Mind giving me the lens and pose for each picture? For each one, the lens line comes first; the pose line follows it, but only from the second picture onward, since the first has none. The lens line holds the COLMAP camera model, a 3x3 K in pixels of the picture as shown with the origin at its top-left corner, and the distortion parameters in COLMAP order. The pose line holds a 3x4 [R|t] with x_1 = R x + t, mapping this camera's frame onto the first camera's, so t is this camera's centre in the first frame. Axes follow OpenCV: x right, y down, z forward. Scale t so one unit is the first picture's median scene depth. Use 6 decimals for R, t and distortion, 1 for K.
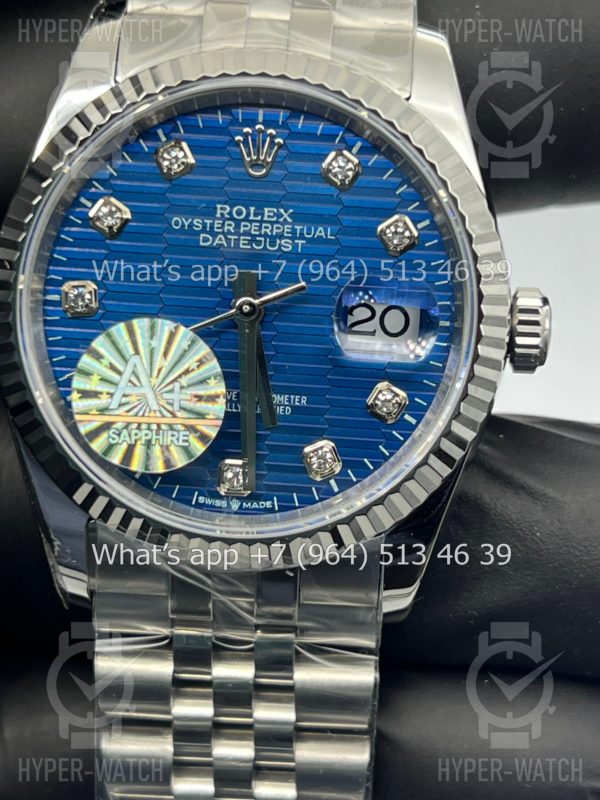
lens RADIAL K [[1886.4, 0, 300.0], [0, 1886.4, 400.0], [0, 0, 1]] dist [0.211090, -0.429896]
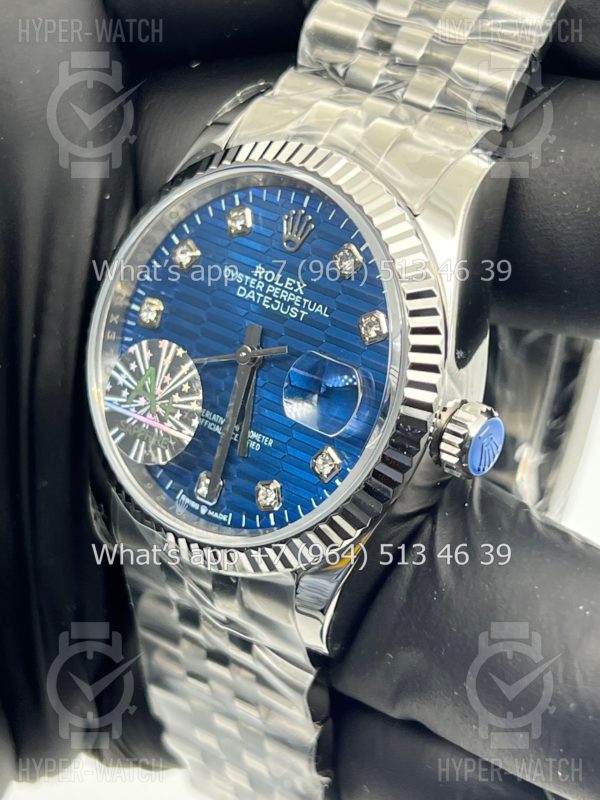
lens RADIAL K [[1886.4, 0, 300.0], [0, 1886.4, 400.0], [0, 0, 1]] dist [0.211090, -0.429896]
pose [[0.805255, 0.269335, -0.528227, 0.633821], [-0.263842, 0.960582, 0.087573, -0.133724], [0.530992, 0.068850, 0.844575, 0.009766]]
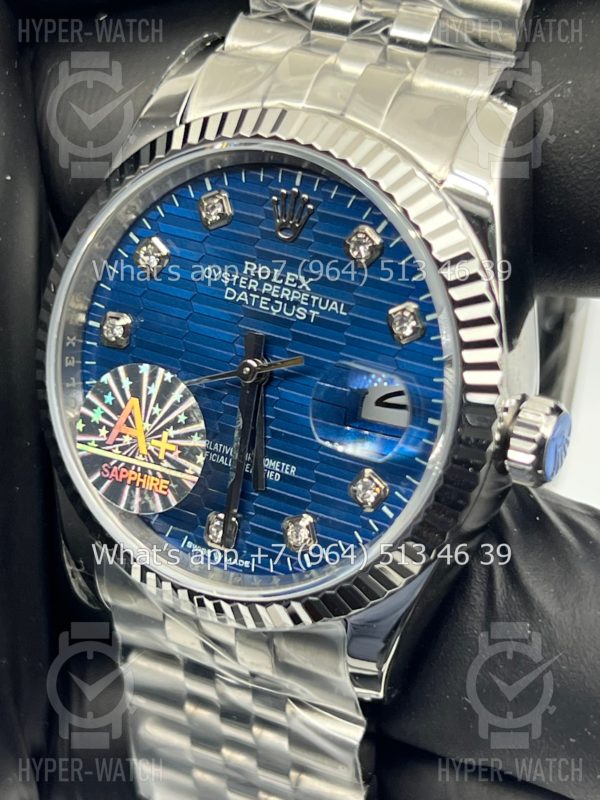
lens RADIAL K [[1886.4, 0, 300.0], [0, 1886.4, 400.0], [0, 0, 1]] dist [0.211090, -0.429896]
pose [[0.900122, 0.189250, -0.392384, 0.387708], [-0.150632, 0.980361, 0.127289, -0.162975], [0.408767, -0.055470, 0.910952, 0.099217]]
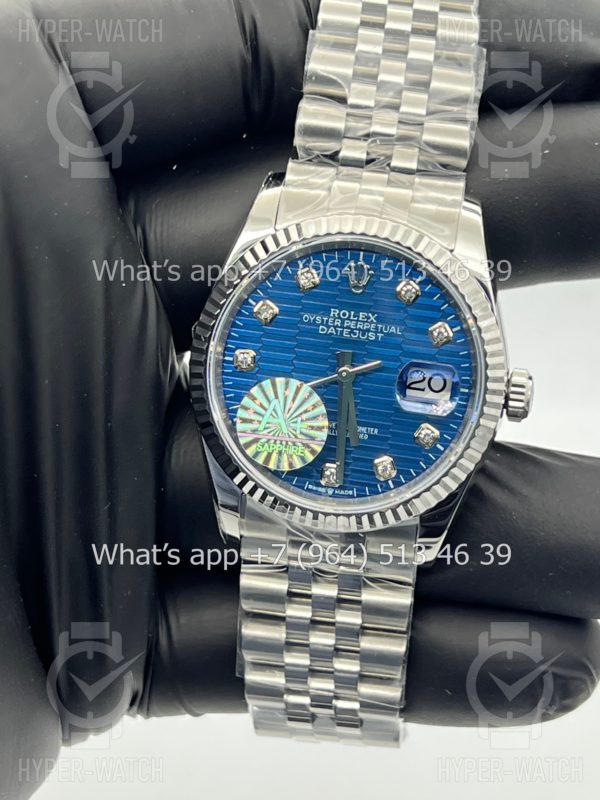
lens RADIAL K [[1886.4, 0, 300.0], [0, 1886.4, 400.0], [0, 0, 1]] dist [0.211090, -0.429896]
pose [[0.994657, 0.067459, -0.078141, 0.062557], [-0.062483, 0.995962, 0.064464, -0.128450], [0.082174, -0.059237, 0.994856, -0.635494]]
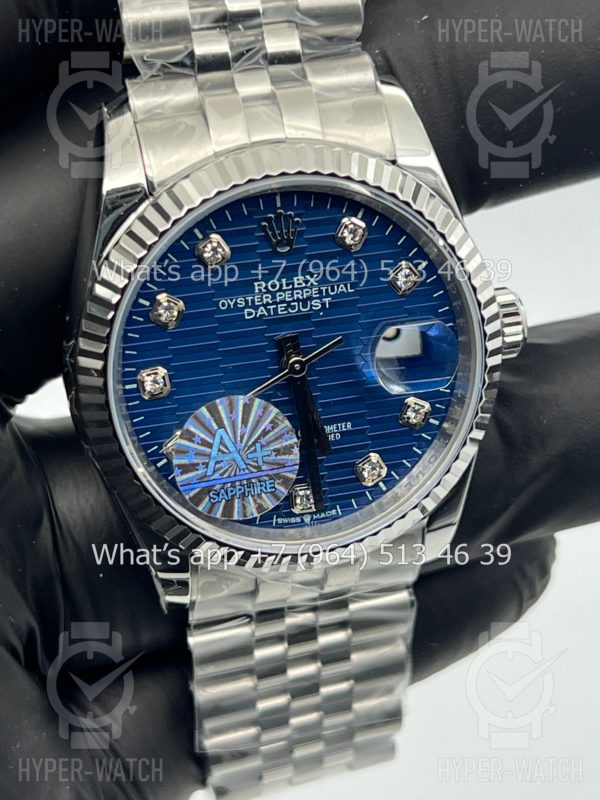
lens RADIAL K [[1886.4, 0, 300.0], [0, 1886.4, 400.0], [0, 0, 1]] dist [0.211090, -0.429896]
pose [[0.952428, -0.212784, 0.218181, -0.287957], [0.150180, 0.950638, 0.271540, -0.348000], [-0.265191, -0.225856, 0.937370, -0.120312]]
